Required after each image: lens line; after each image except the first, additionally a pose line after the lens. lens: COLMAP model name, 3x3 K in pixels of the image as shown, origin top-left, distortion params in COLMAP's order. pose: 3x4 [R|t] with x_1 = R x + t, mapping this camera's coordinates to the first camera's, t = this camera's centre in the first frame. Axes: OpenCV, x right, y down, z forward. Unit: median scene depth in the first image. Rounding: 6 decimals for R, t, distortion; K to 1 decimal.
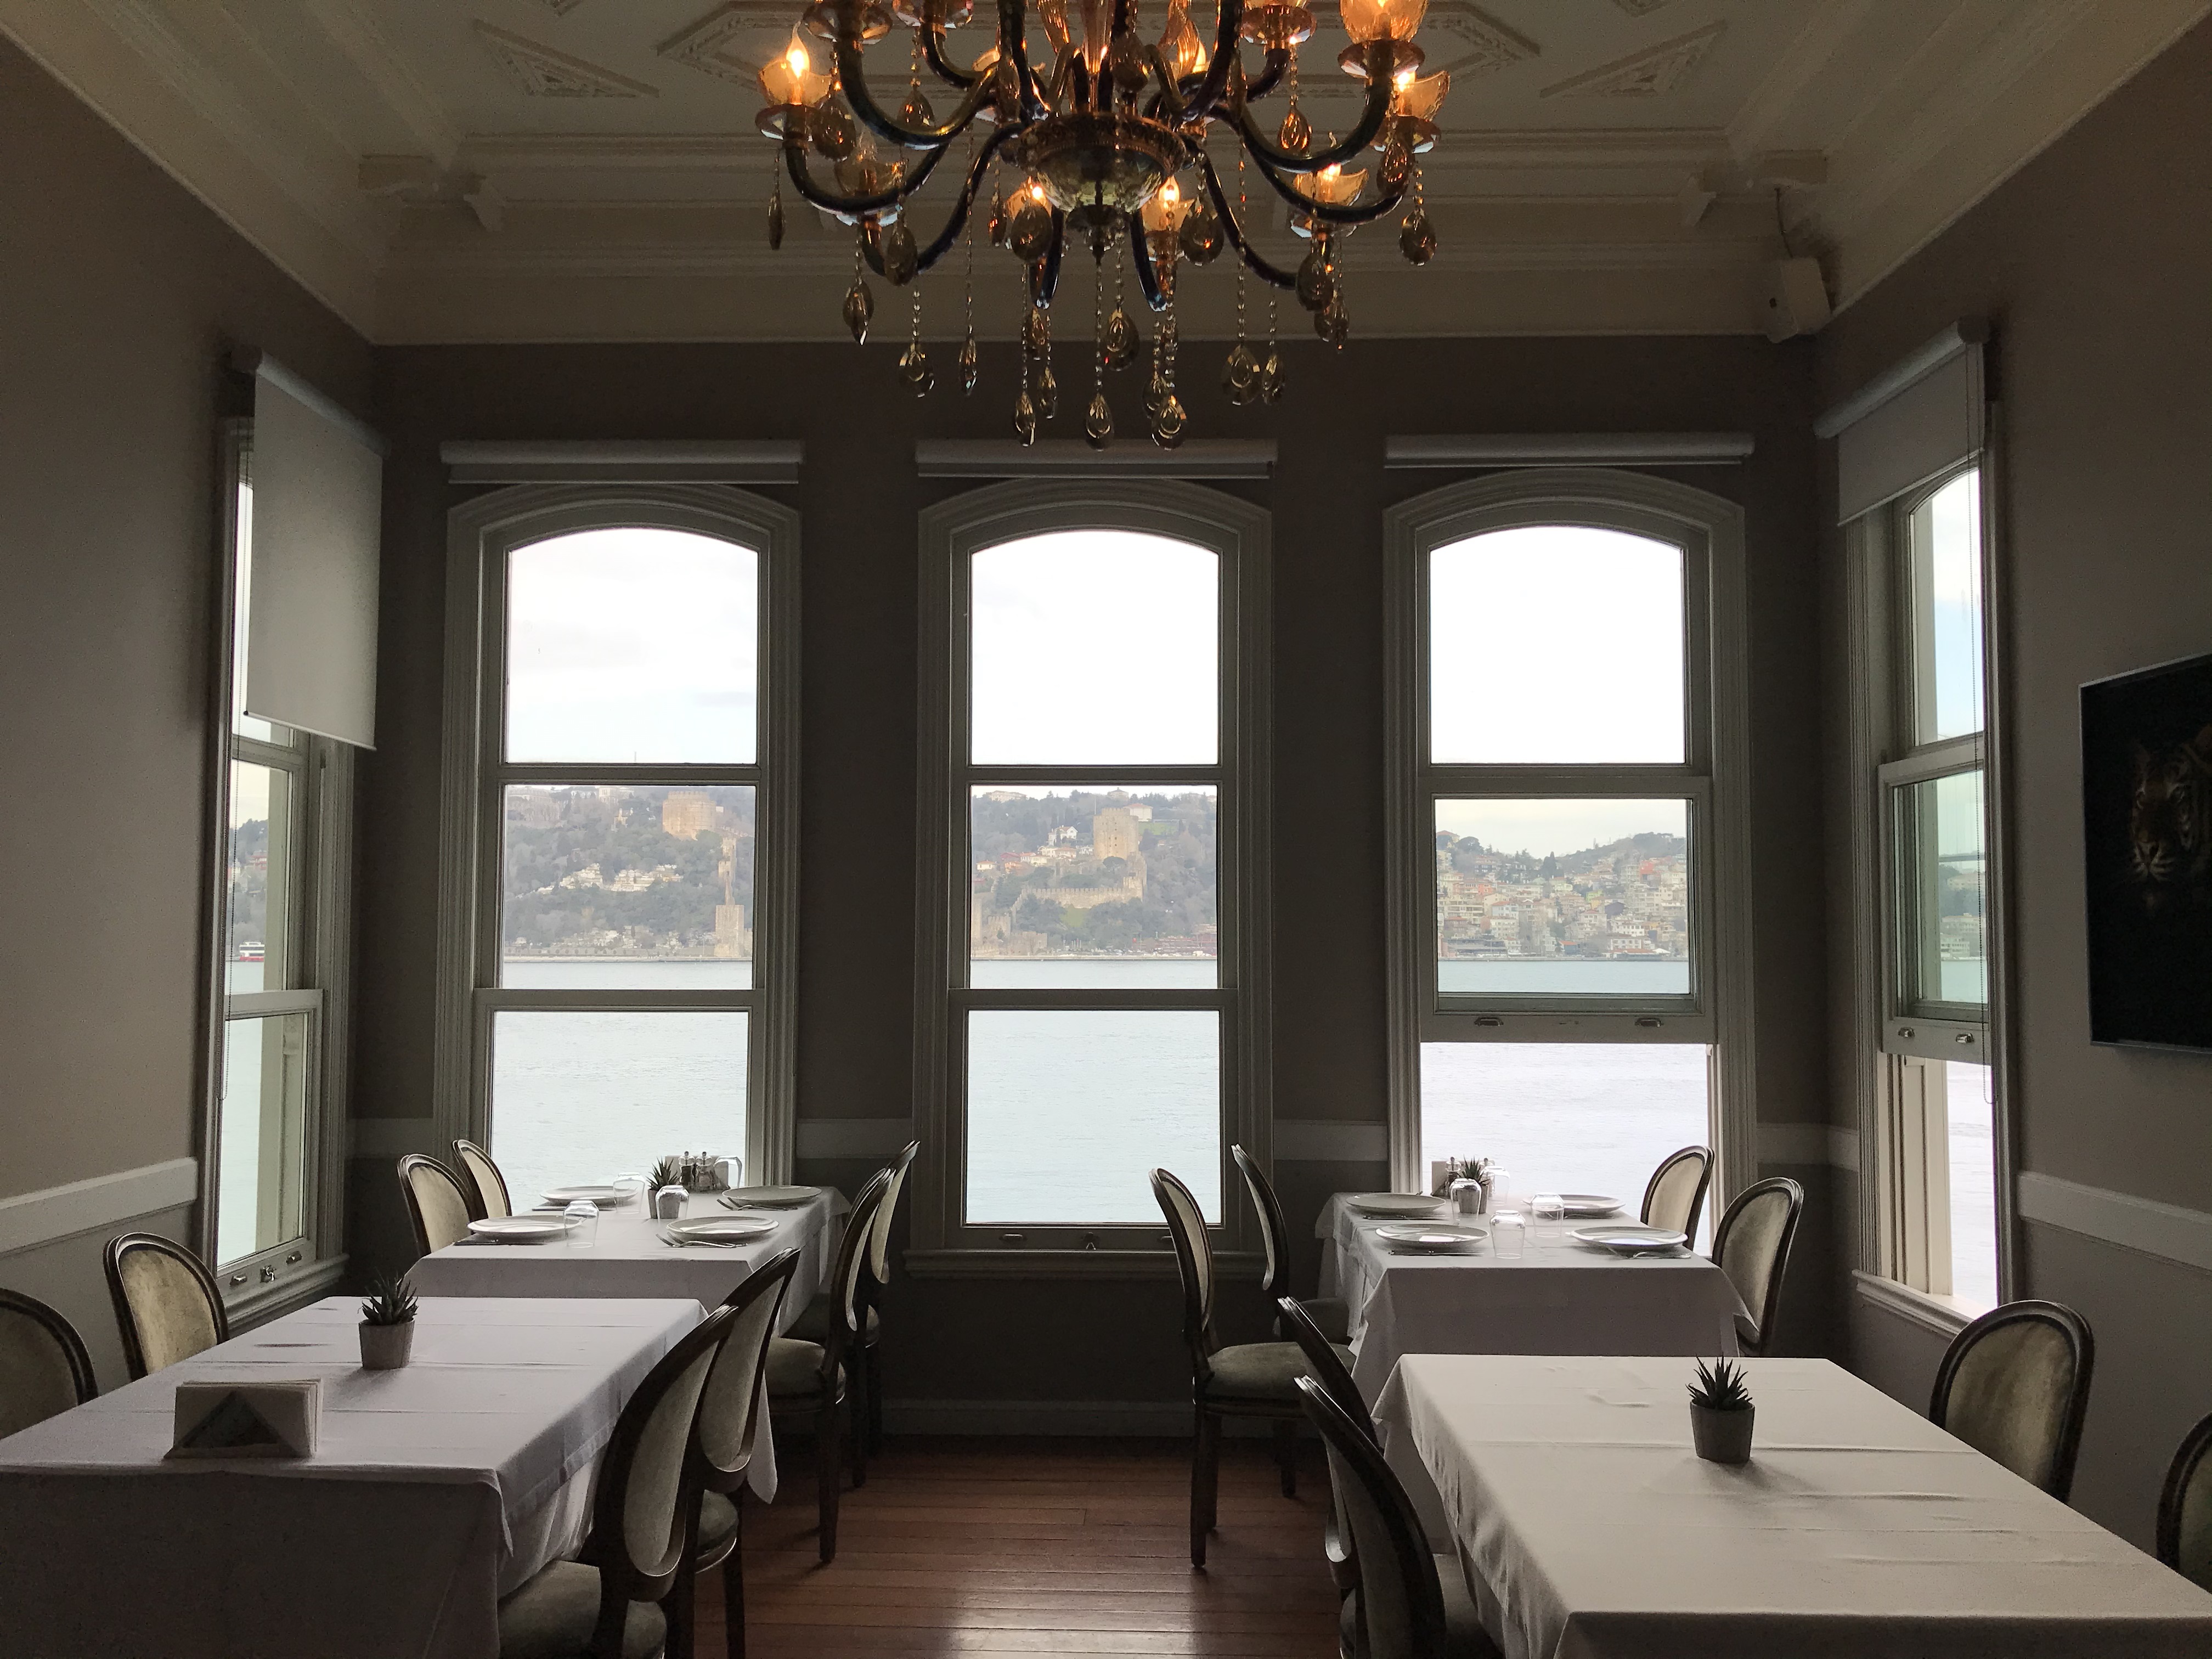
lens RADIAL K [[1813.1, 0, 1106.0], [0, 1813.1, 829.5], [0, 0, 1]] dist [0.116608, -0.139239]
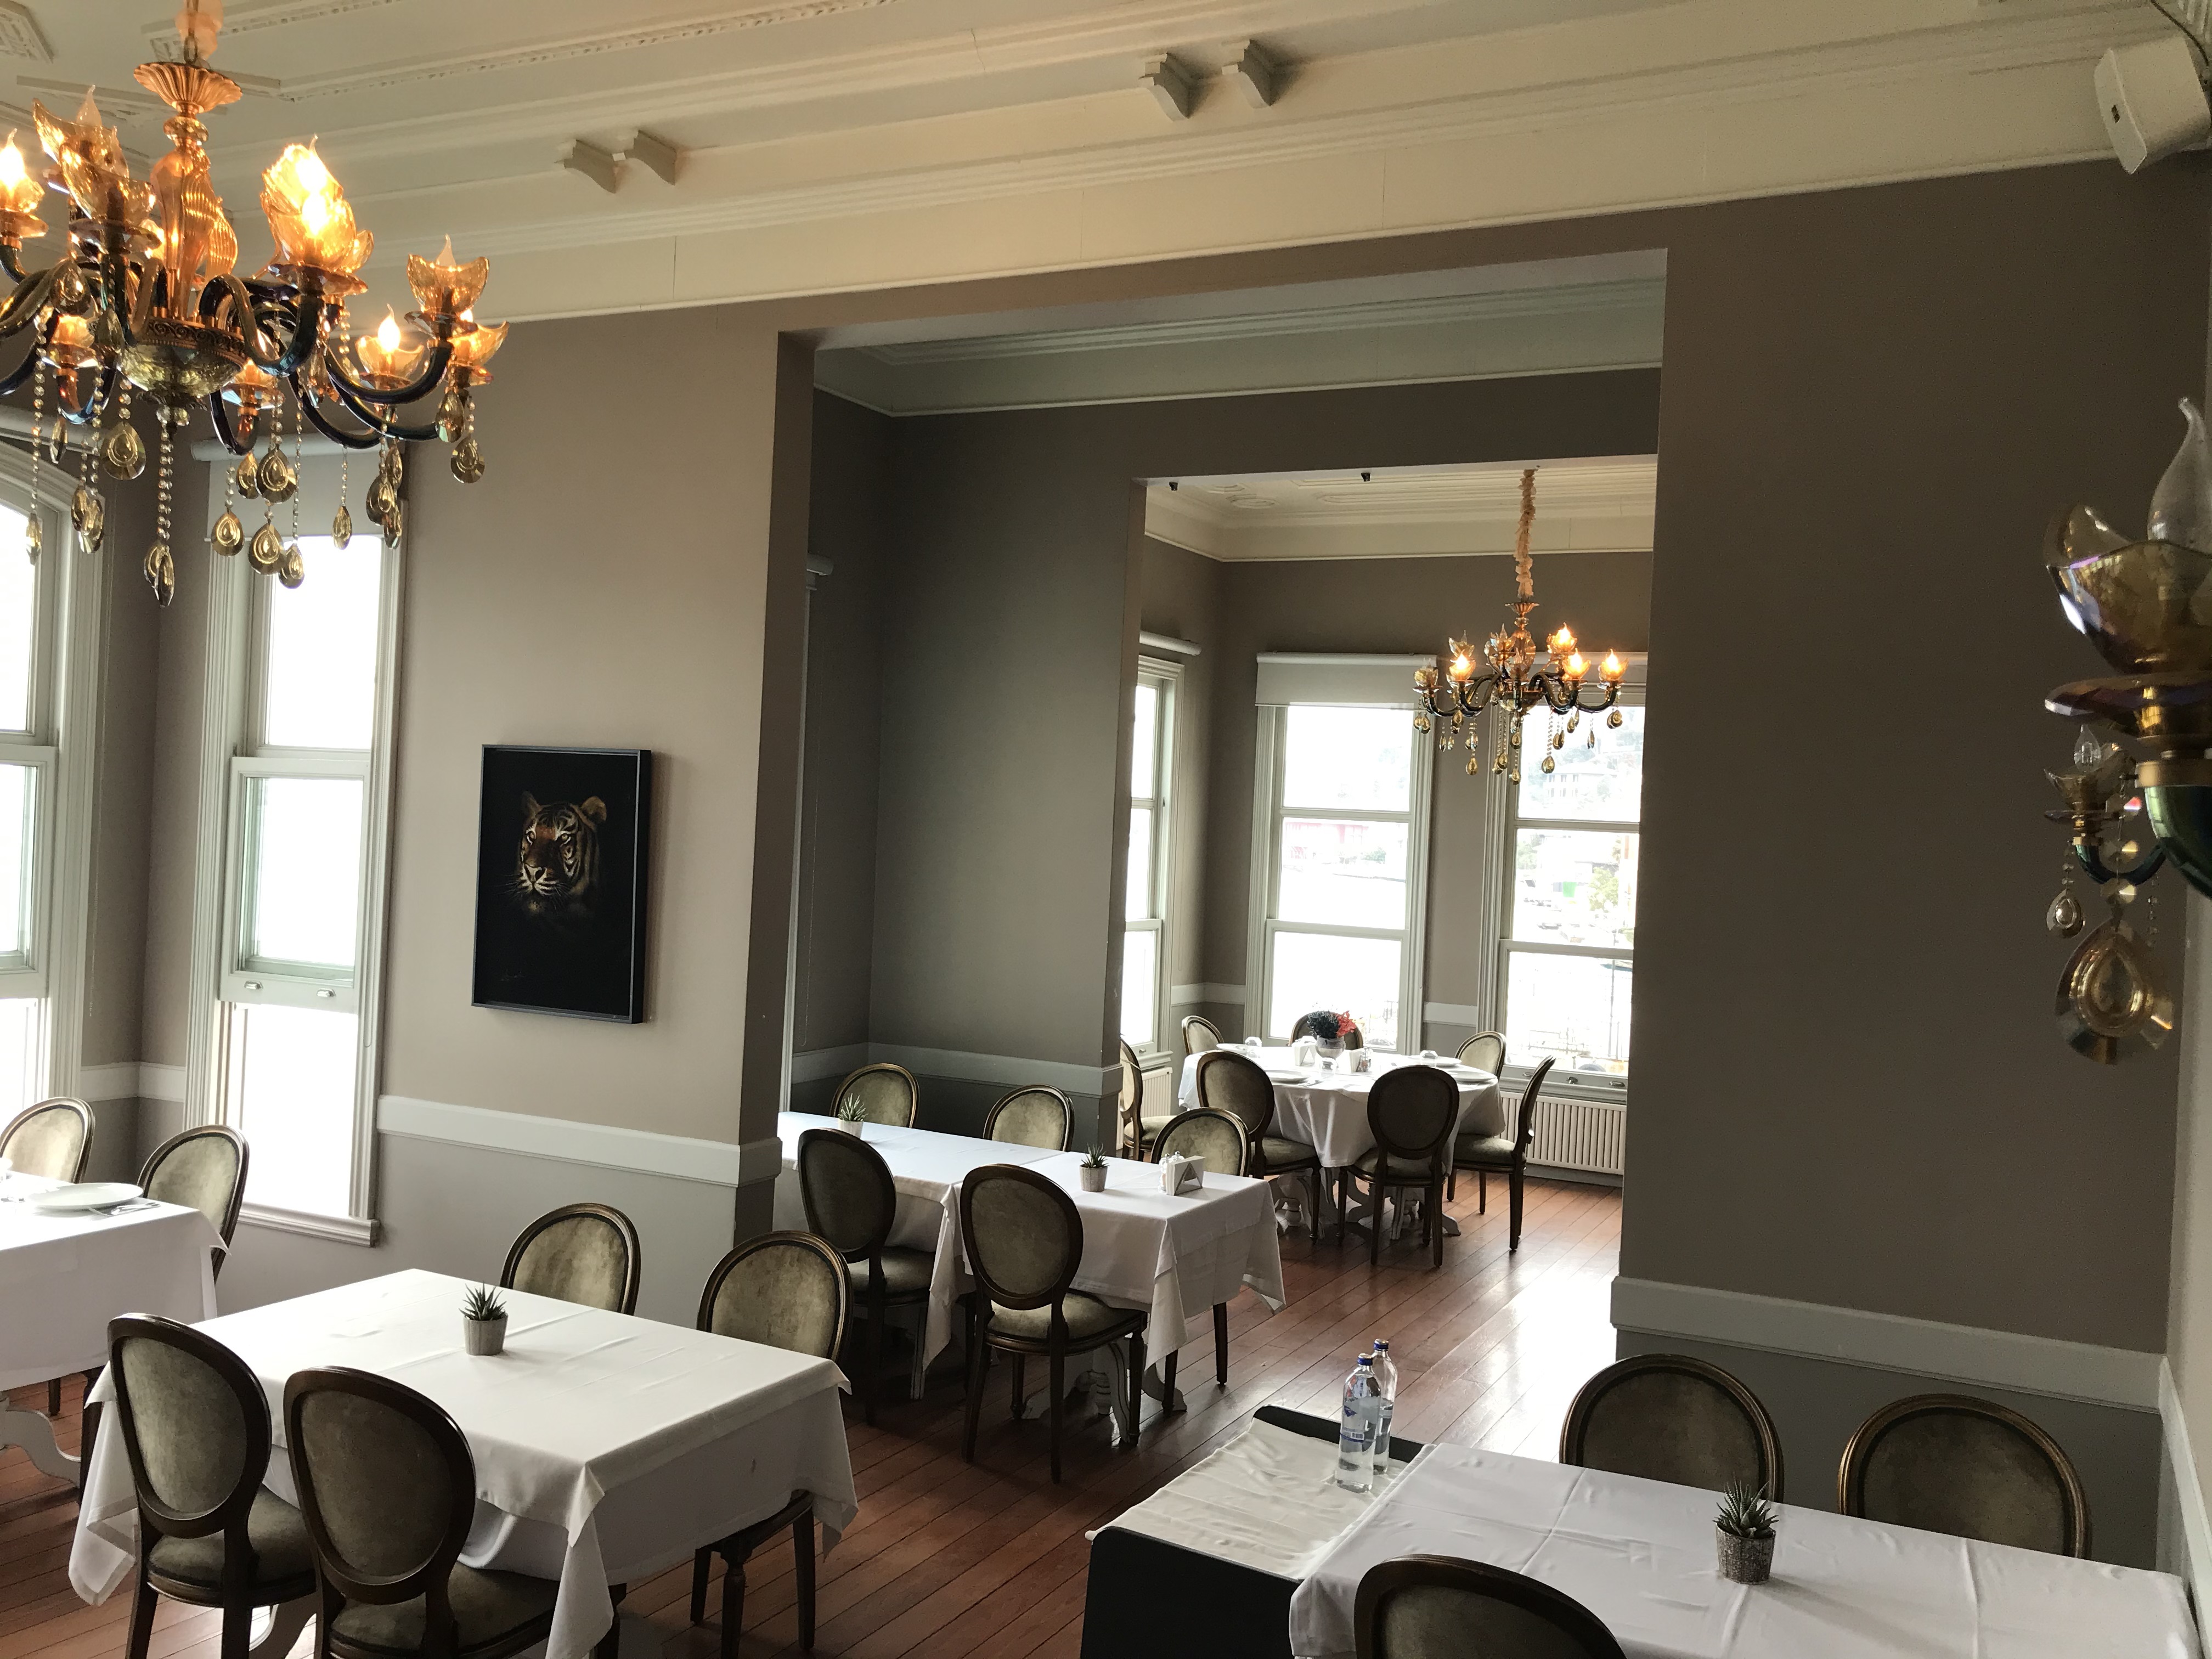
lens RADIAL K [[1819.3, 0, 1104.7], [0, 1819.3, 821.1], [0, 0, 1]] dist [0.021930, 0.000375]
pose [[0.436436, 0.015217, 0.899607, -0.445620], [-0.099325, 0.994561, 0.031363, -0.100047], [-0.894236, -0.103041, 0.435573, -0.010589]]
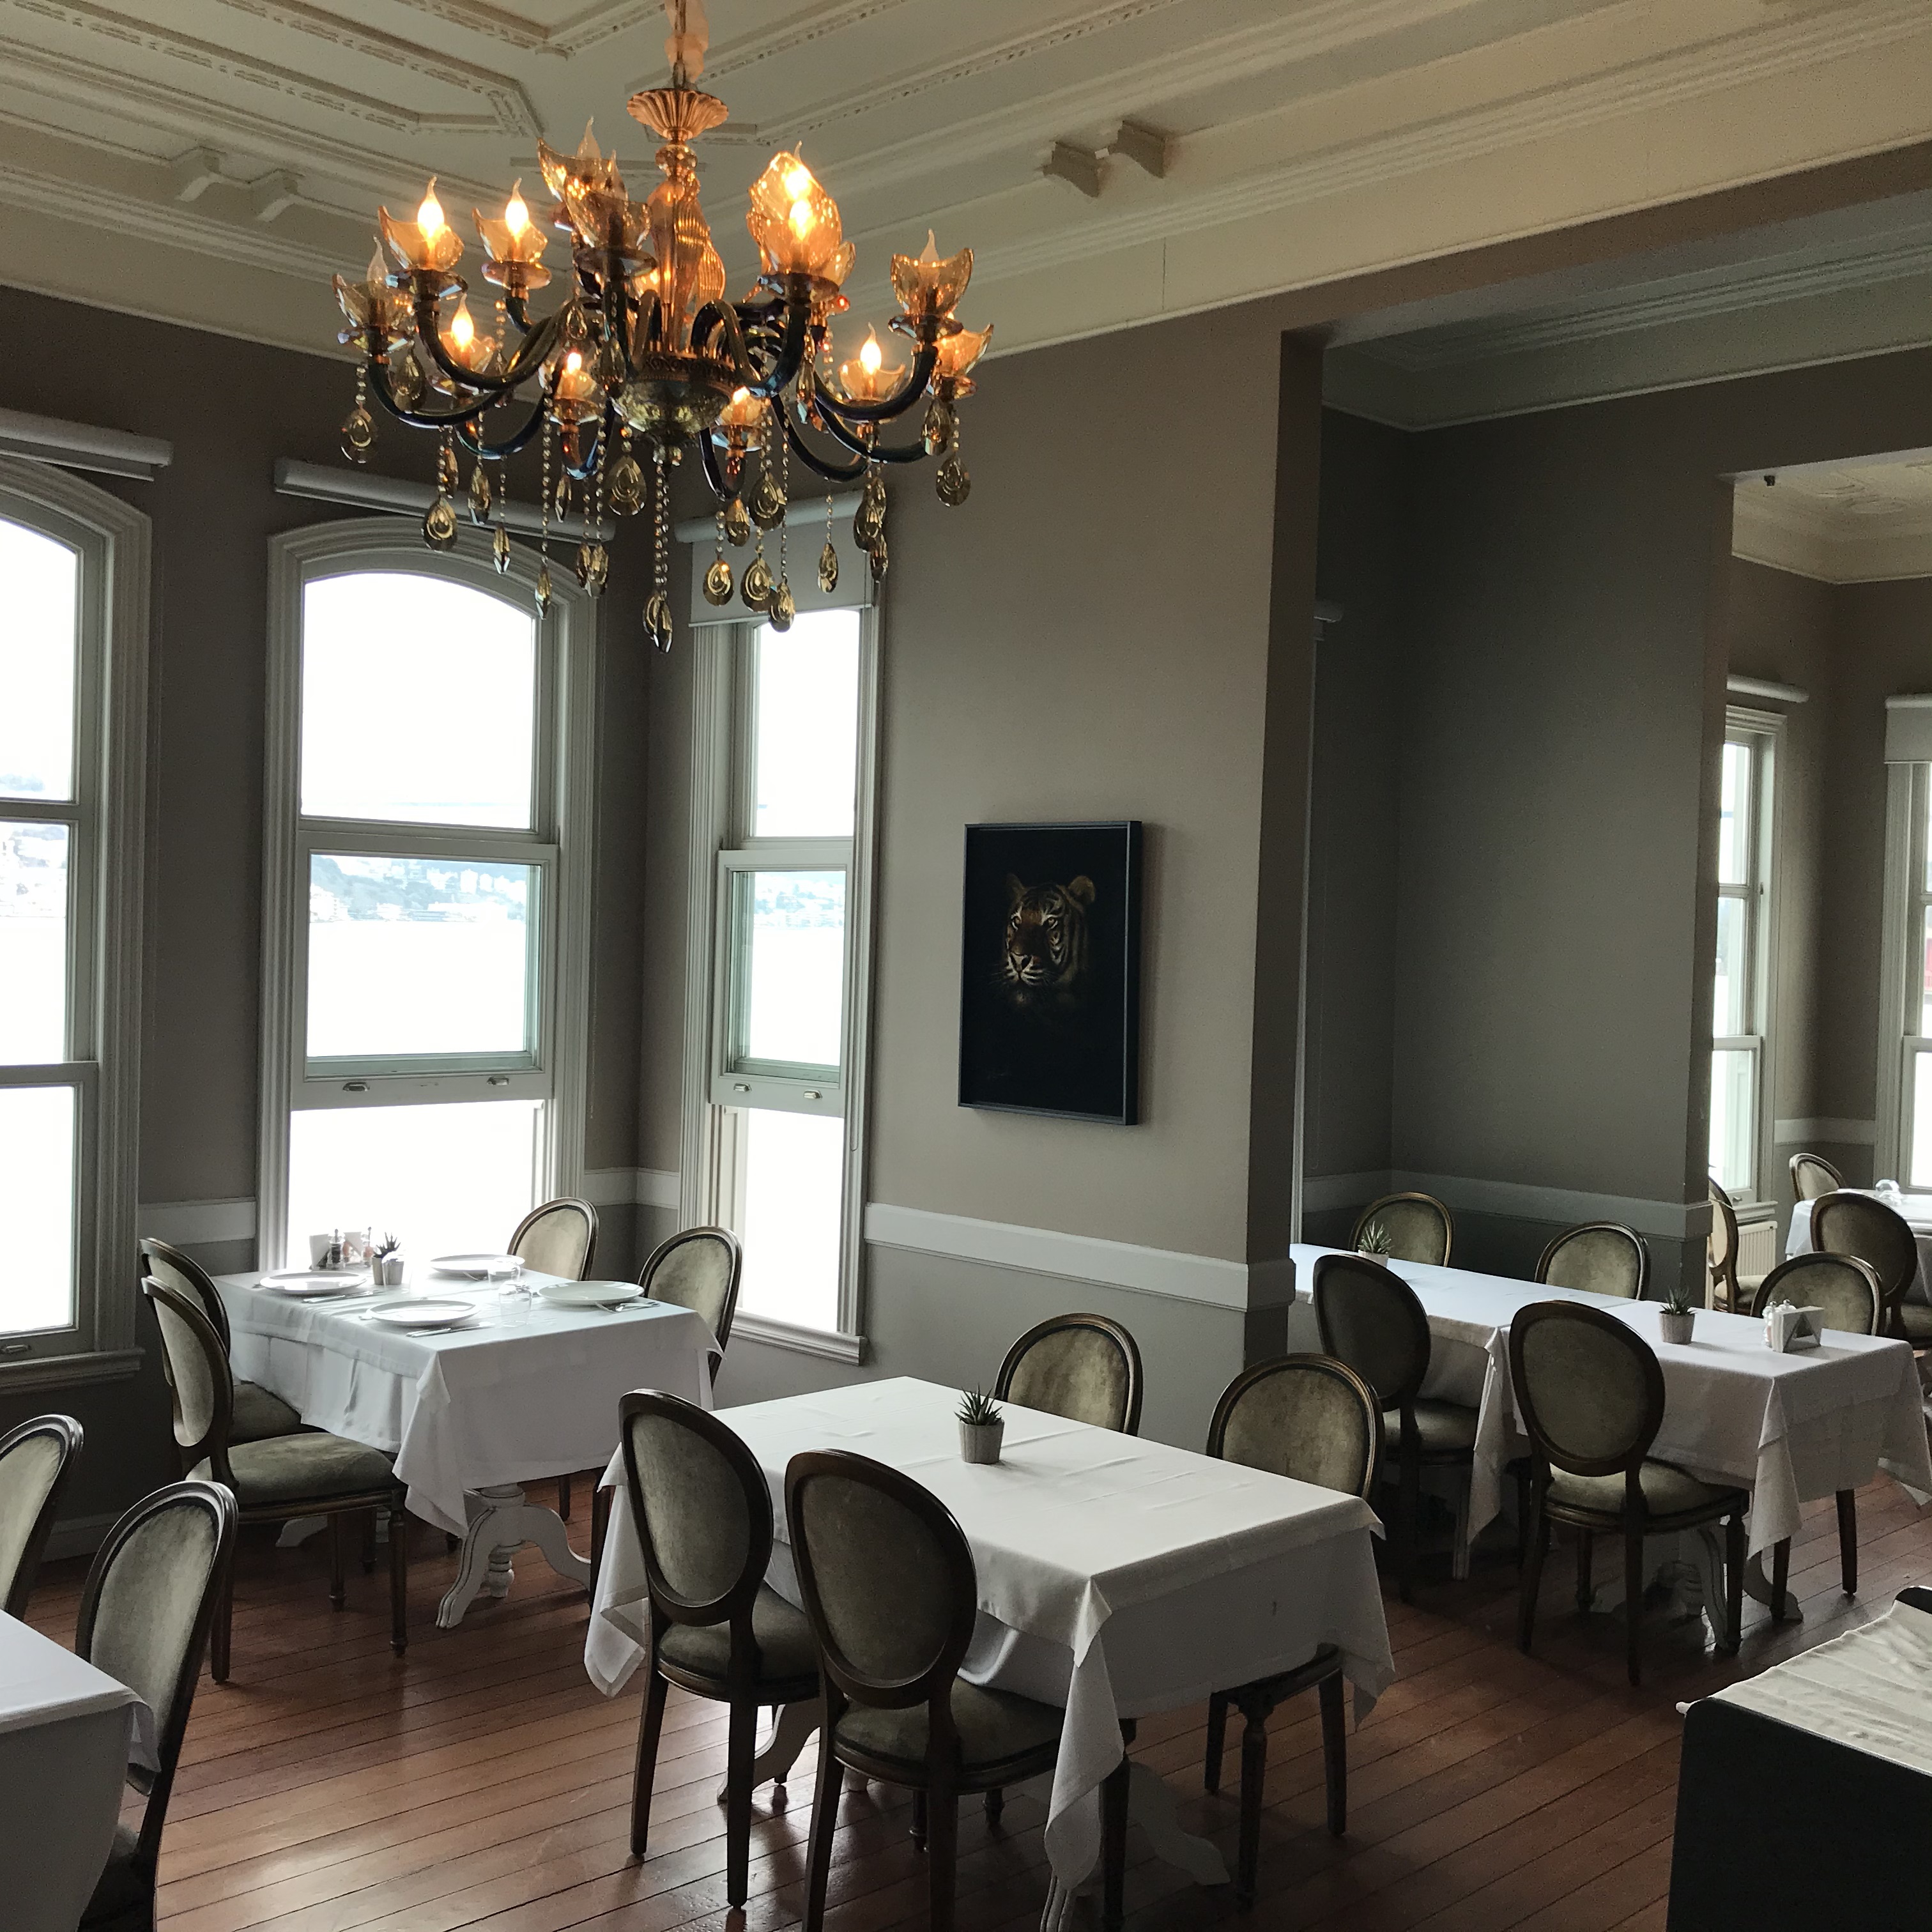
lens RADIAL K [[2108.7, 0, 963.6], [0, 2108.7, 959.8], [0, 0, 1]] dist [0.085647, -0.145854]
pose [[0.701353, 0.004658, 0.712799, -0.456892], [-0.070284, 0.995558, 0.062649, -0.069003], [-0.709340, -0.094038, 0.698565, -0.017101]]
